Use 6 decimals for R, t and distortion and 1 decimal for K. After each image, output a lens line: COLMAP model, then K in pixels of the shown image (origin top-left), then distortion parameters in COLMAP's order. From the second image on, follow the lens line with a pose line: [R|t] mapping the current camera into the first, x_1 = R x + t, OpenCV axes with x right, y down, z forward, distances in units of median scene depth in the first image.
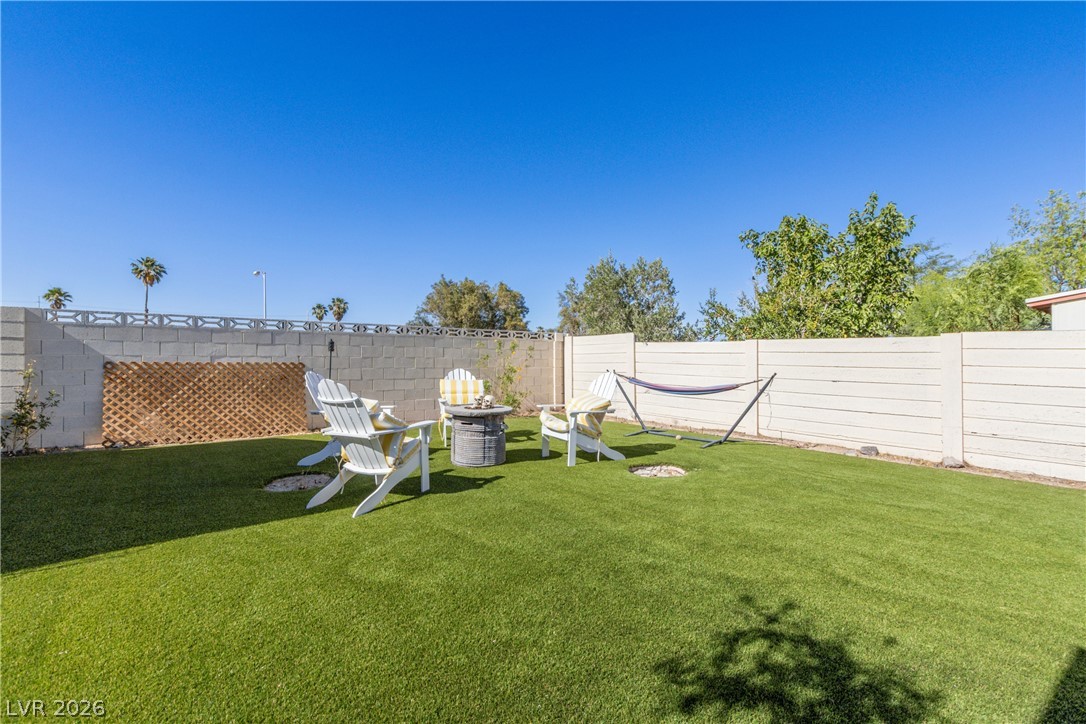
lens RADIAL K [[514.0, 0, 535.3], [0, 514.0, 367.8], [0, 0, 1]] dist [0.000843, -0.000393]
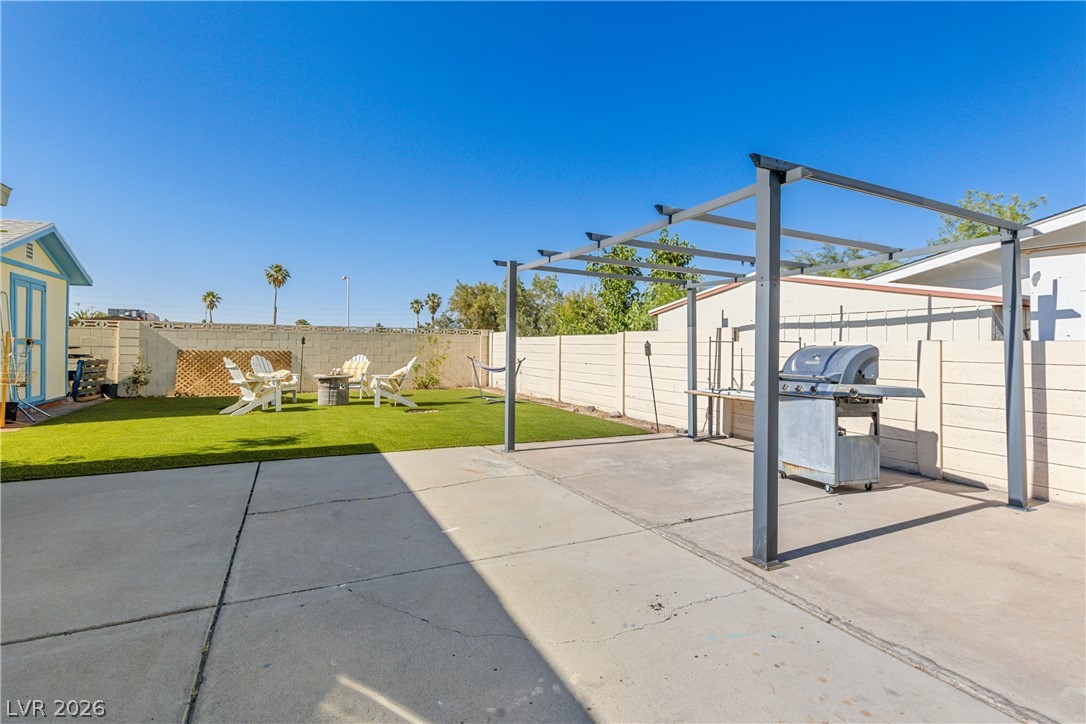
lens RADIAL K [[530.1, 0, 543.0], [0, 530.1, 362.0], [0, 0, 1]] dist [0.003959, 0.000338]
pose [[0.977593, 0.006105, -0.210416, 0.771807], [-0.004676, 0.999963, 0.007288, 0.009740], [0.210453, -0.006141, 0.977585, -0.529148]]
